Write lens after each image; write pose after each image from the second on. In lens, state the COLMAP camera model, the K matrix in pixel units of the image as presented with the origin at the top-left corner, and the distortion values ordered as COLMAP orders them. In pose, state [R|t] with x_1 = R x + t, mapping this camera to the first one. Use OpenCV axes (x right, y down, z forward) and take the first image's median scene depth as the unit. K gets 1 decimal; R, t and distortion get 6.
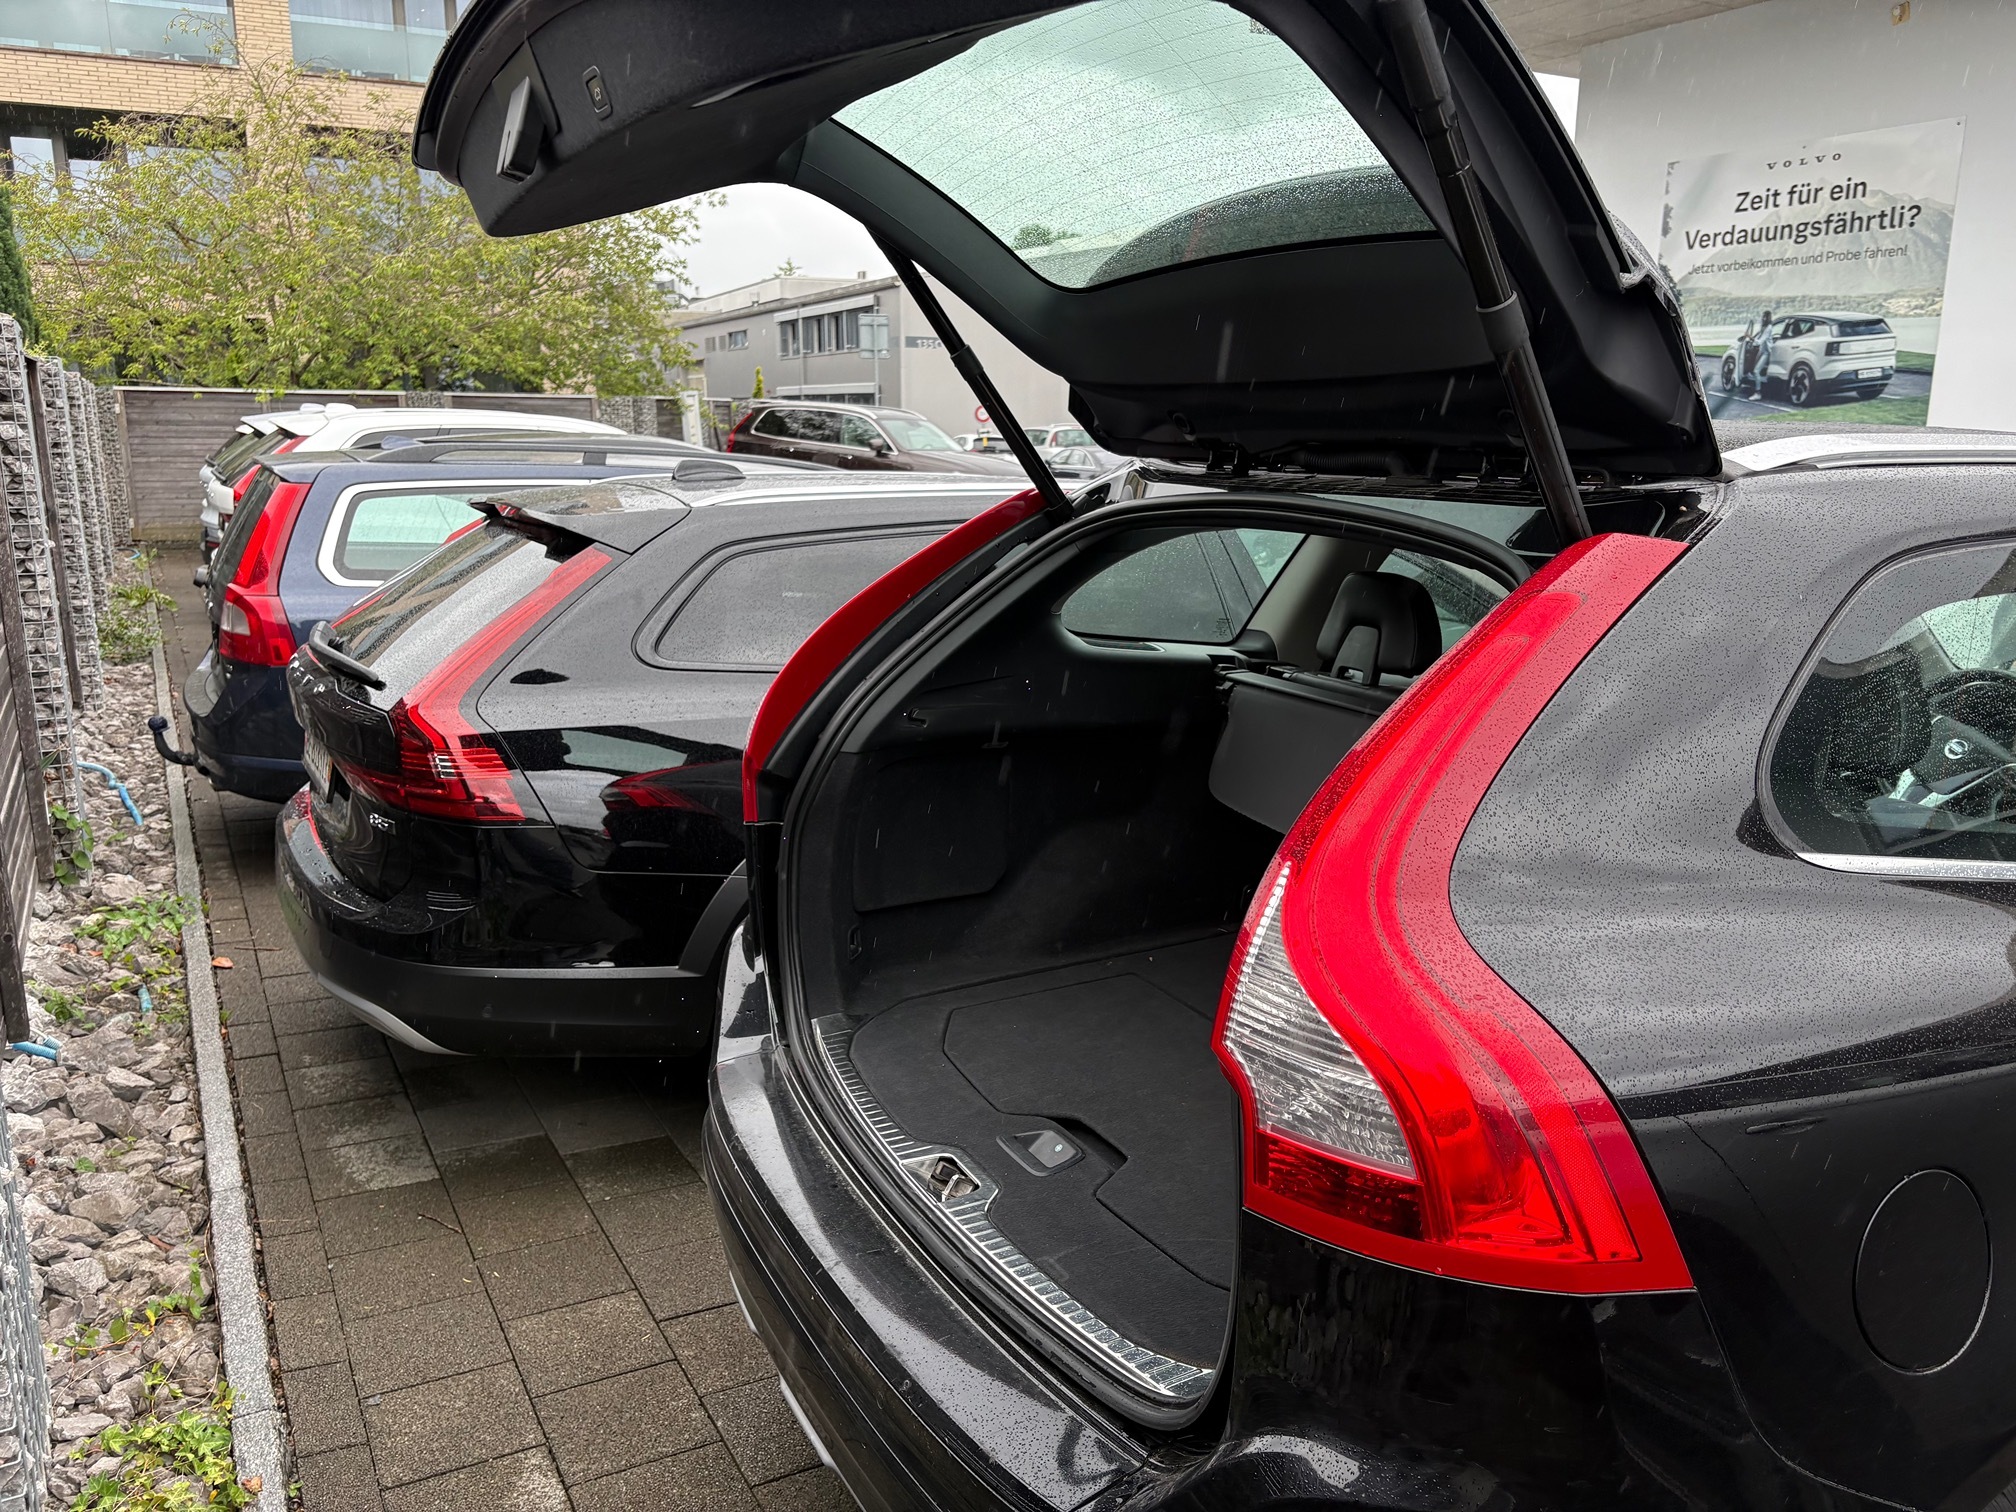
lens RADIAL K [[1563.9, 0, 1017.8], [0, 1563.9, 758.8], [0, 0, 1]] dist [0.063902, -0.073058]
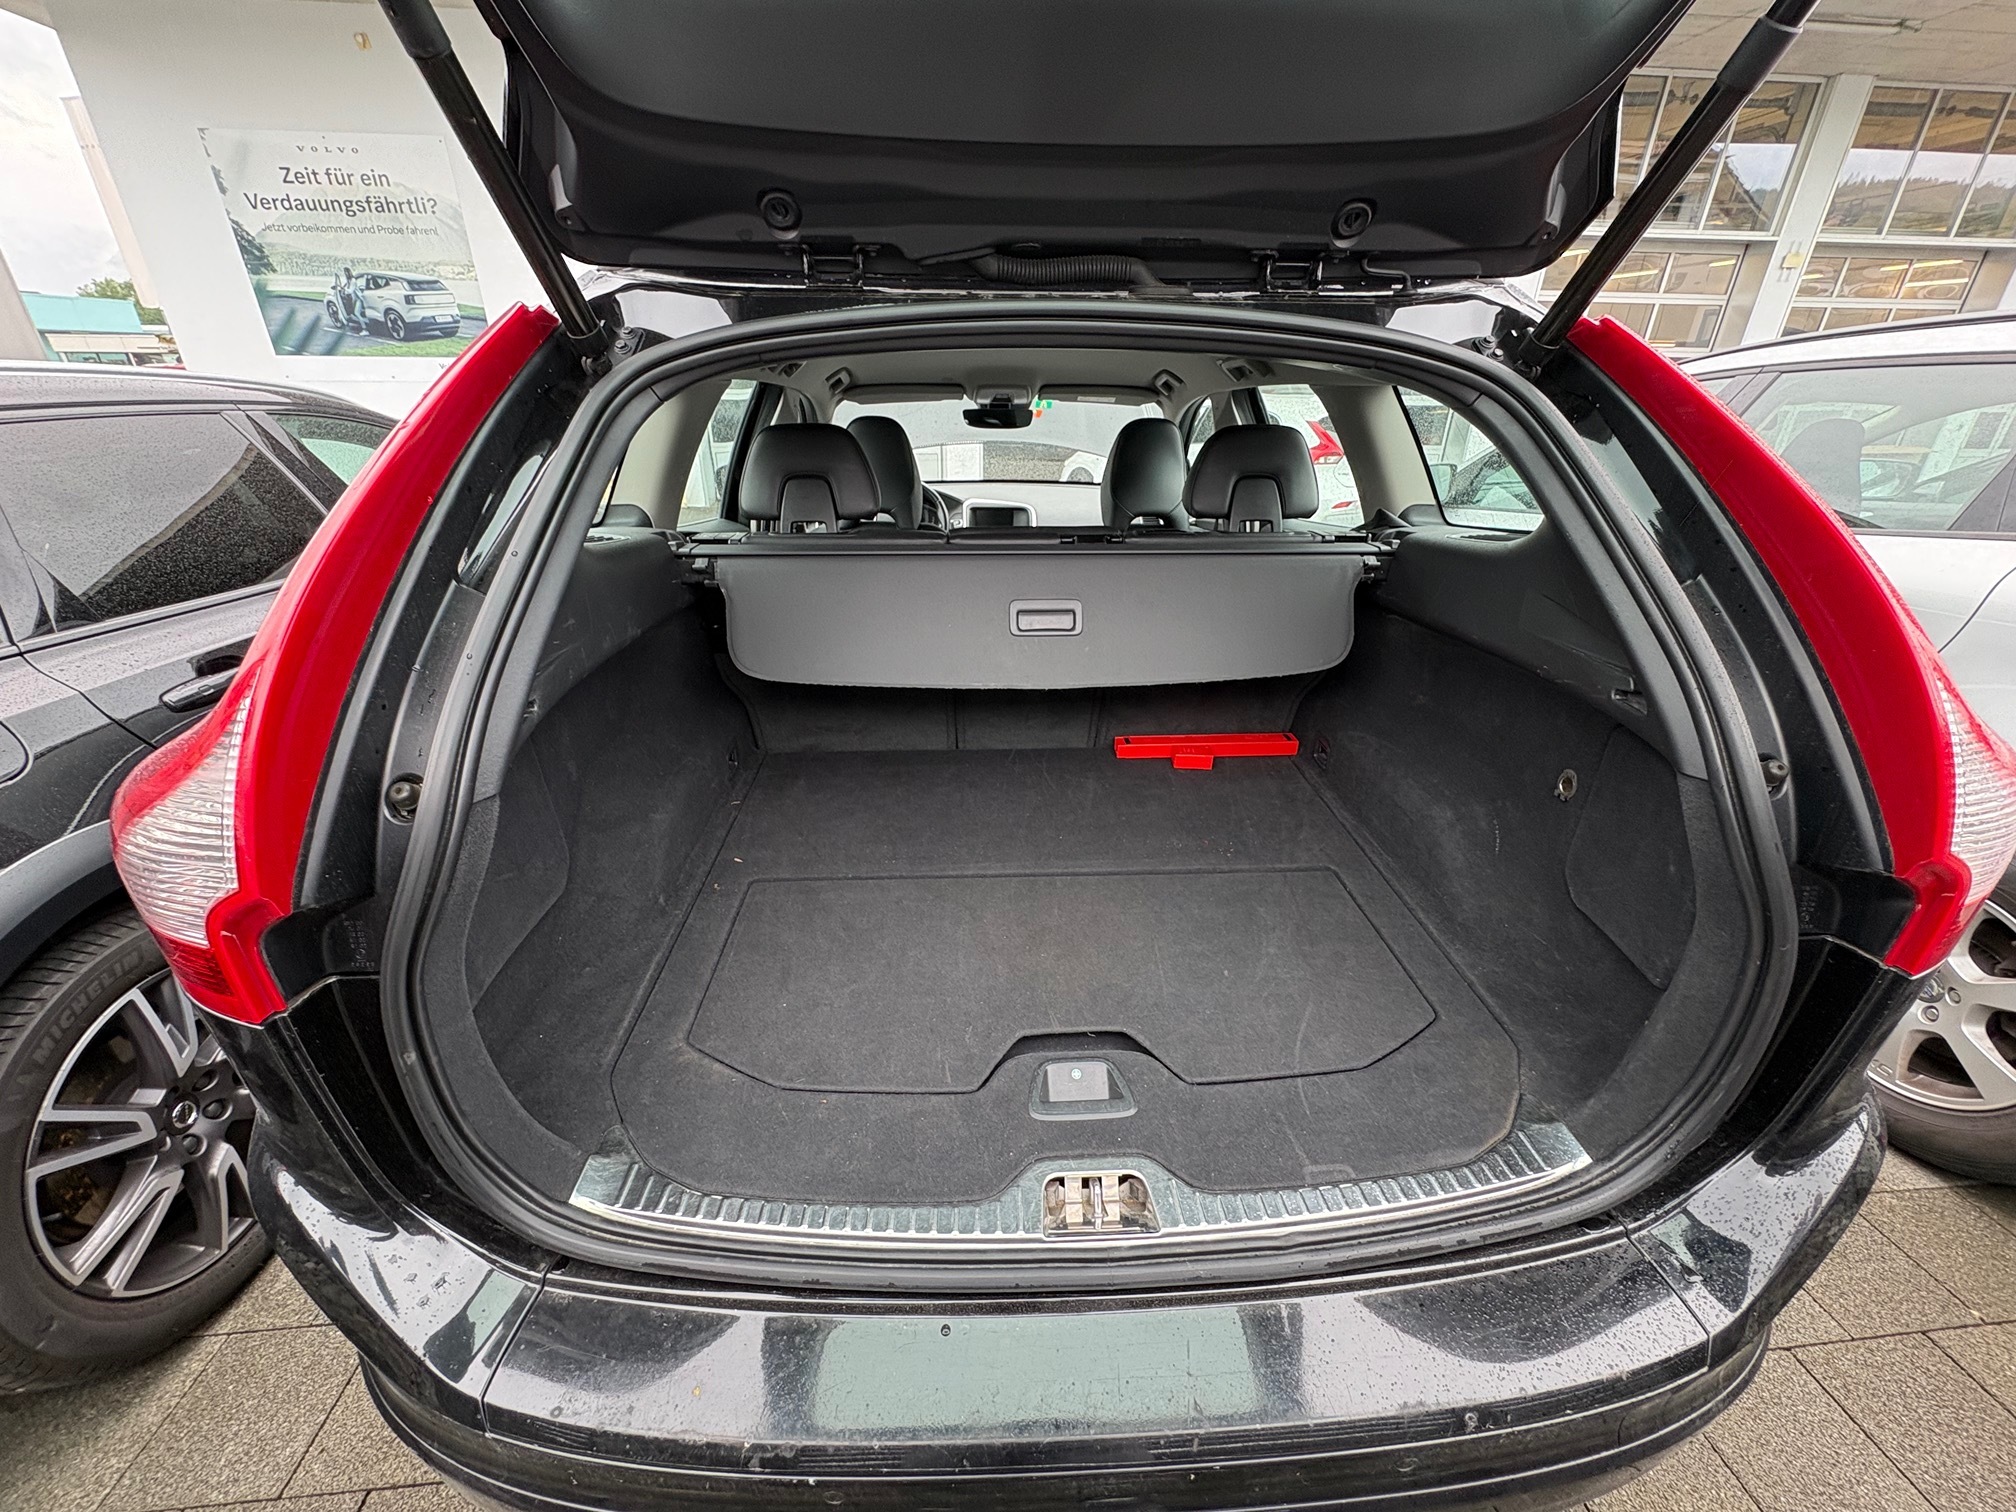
lens RADIAL K [[812.1, 0, 1004.4], [0, 812.1, 750.7], [0, 0, 1]] dist [0.000202, -0.000205]
pose [[0.404348, -0.388935, 0.827788, -0.276556], [0.190730, 0.921035, 0.339582, -0.086297], [-0.894497, 0.020574, 0.446600, 0.729636]]
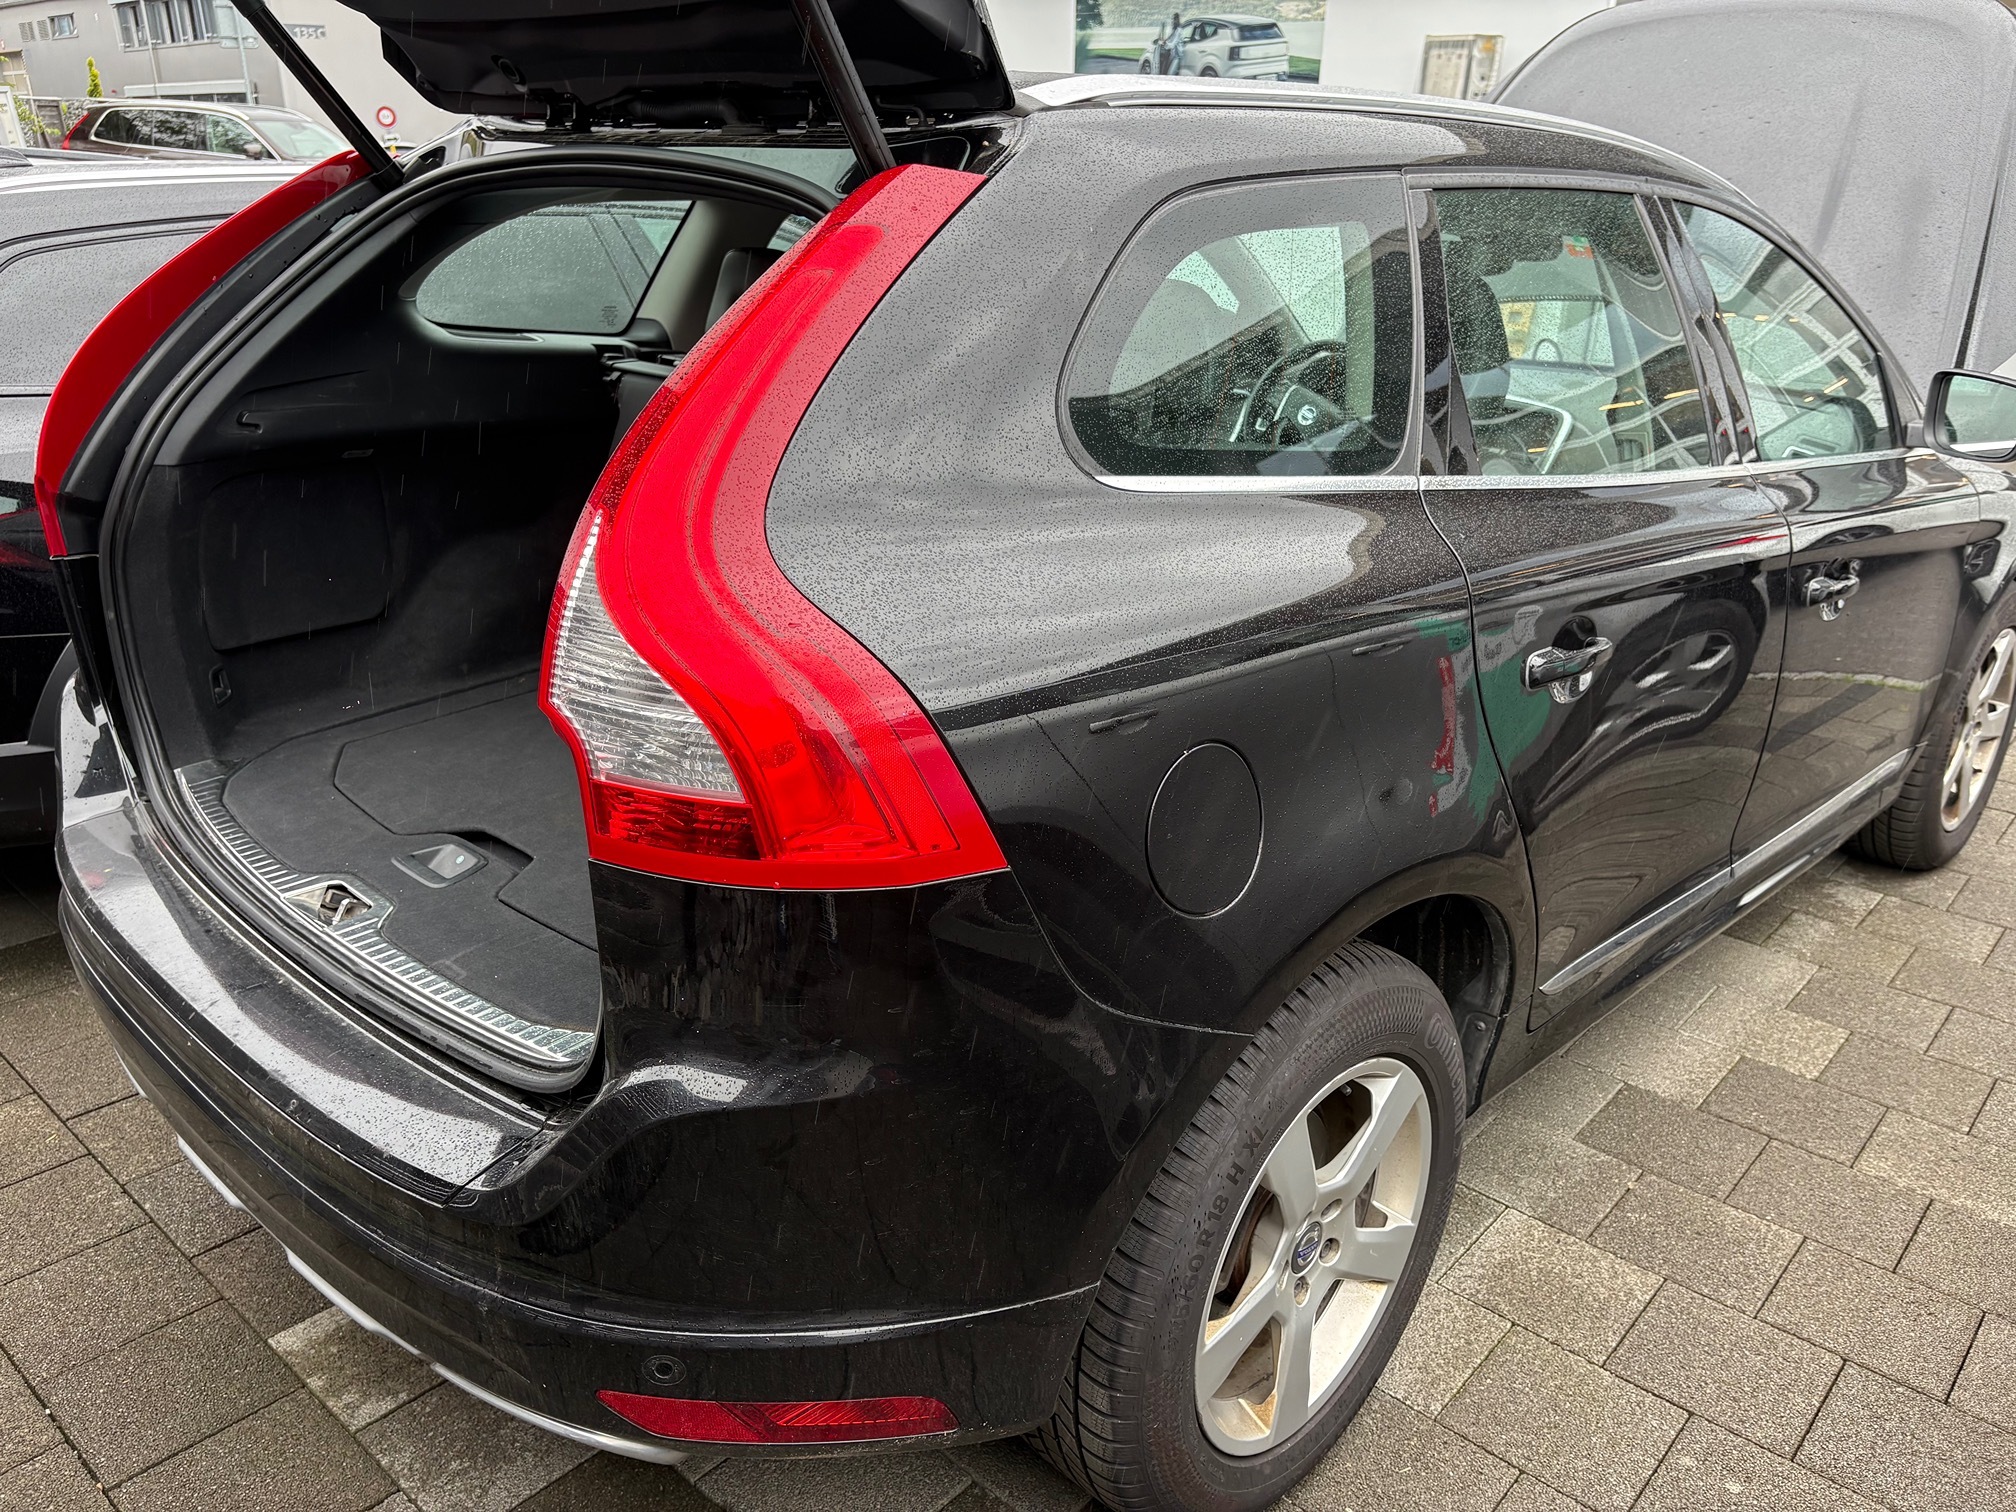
lens RADIAL K [[1563.9, 0, 1026.7], [0, 1563.9, 772.5], [0, 0, 1]] dist [0.063902, -0.073058]
pose [[0.945836, -0.120076, 0.301622, 0.062257], [0.066803, 0.981188, 0.181129, 0.037869], [-0.317697, -0.151169, 0.936065, -0.012123]]
